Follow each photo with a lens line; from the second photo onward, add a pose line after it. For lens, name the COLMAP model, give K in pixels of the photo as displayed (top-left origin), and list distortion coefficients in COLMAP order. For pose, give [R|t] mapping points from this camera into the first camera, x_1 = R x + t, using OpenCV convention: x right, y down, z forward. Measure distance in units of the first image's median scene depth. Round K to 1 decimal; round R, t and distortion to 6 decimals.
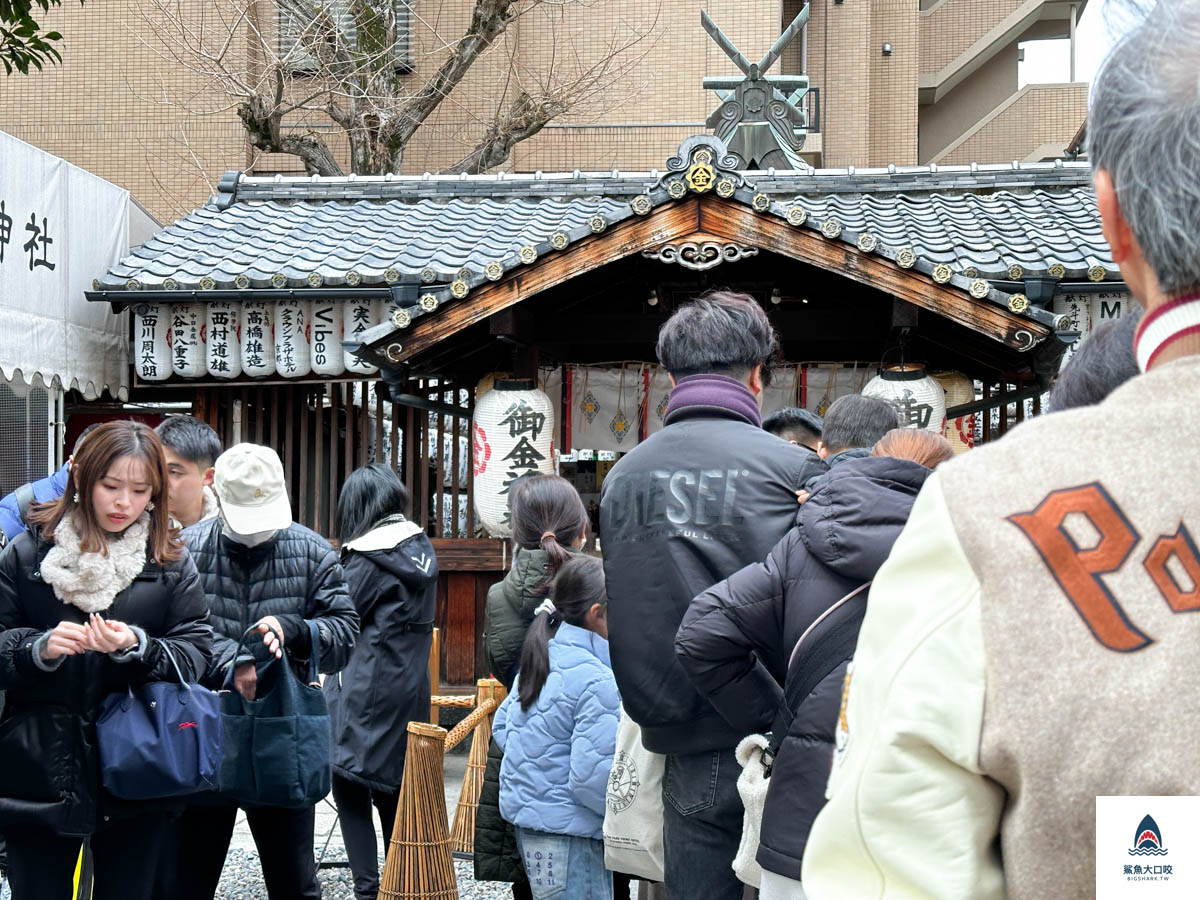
lens RADIAL K [[1671.2, 0, 600.0], [0, 1671.2, 450.0], [0, 0, 1]] dist [0.174746, 0.003991]
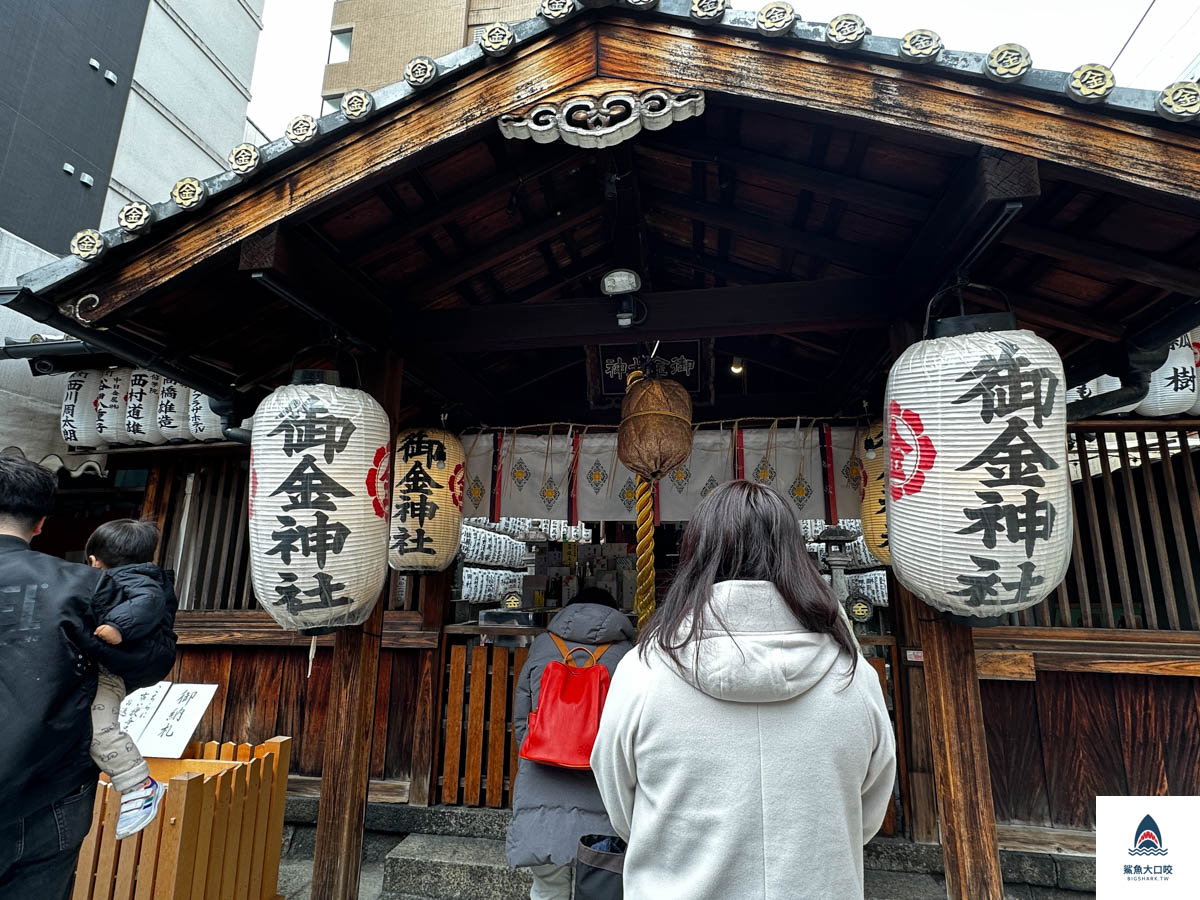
lens RADIAL K [[601.5, 0, 600.0], [0, 601.5, 450.0], [0, 0, 1]] dist [-0.001352, -0.000318]
pose [[0.999481, -0.004906, -0.031843, 0.065260], [-0.000751, 0.984520, -0.175269, 0.027917], [0.032210, 0.175202, 0.984006, 0.816649]]
